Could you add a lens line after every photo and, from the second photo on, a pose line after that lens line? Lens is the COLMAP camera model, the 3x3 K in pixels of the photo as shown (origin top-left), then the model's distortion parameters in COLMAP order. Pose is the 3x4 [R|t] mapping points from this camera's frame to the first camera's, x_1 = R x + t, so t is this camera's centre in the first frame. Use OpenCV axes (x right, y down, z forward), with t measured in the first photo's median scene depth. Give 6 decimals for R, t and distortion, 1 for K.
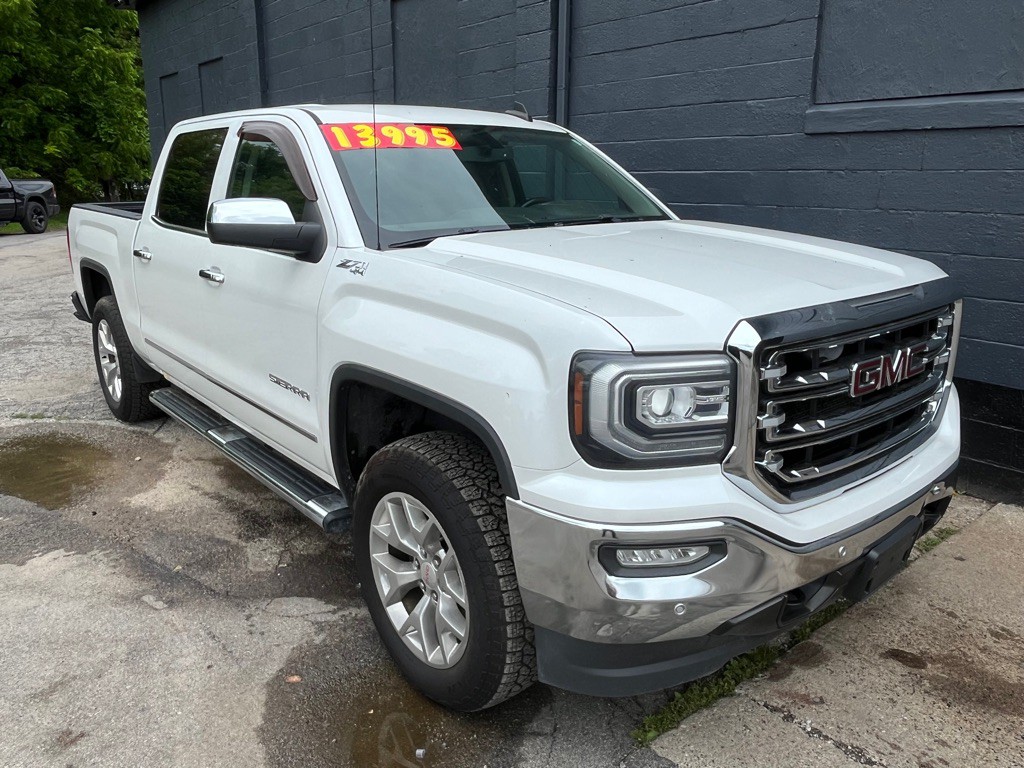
lens RADIAL K [[772.4, 0, 515.6], [0, 772.4, 382.1], [0, 0, 1]] dist [0.056201, -0.073927]
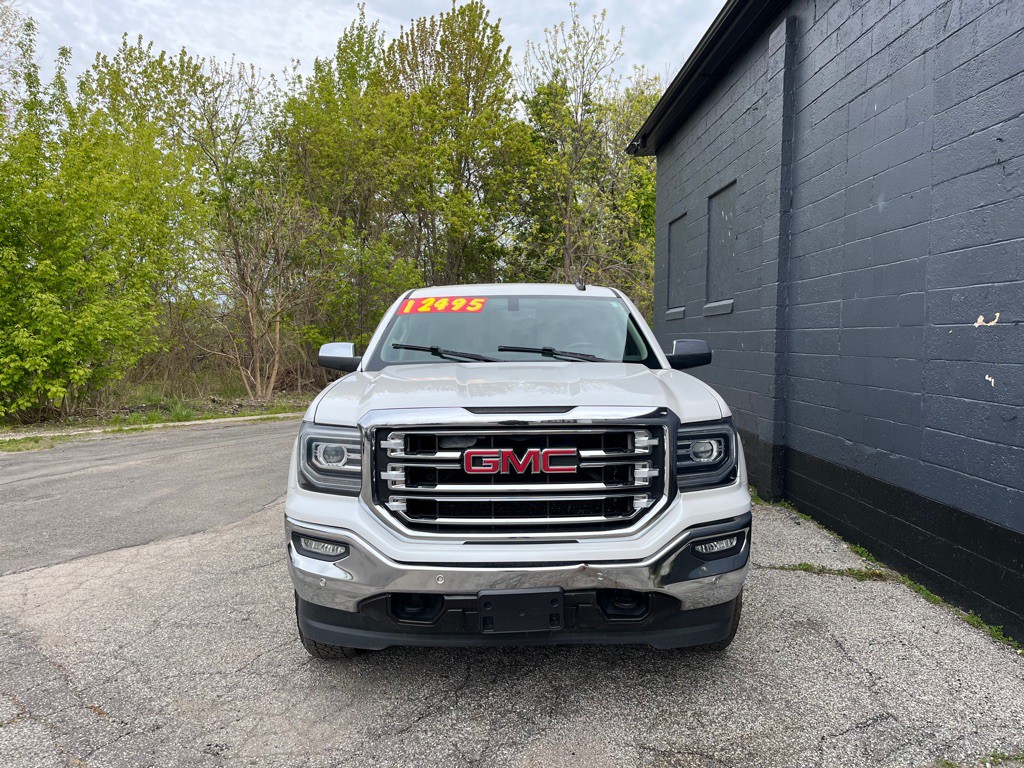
lens RADIAL K [[772.4, 0, 515.0], [0, 772.4, 389.4], [0, 0, 1]] dist [0.056201, -0.073927]
pose [[0.775389, 0.043275, -0.630000, 1.130256], [-0.159912, 0.978587, -0.129597, 0.030456], [0.610901, 0.201233, 0.765706, -0.066418]]
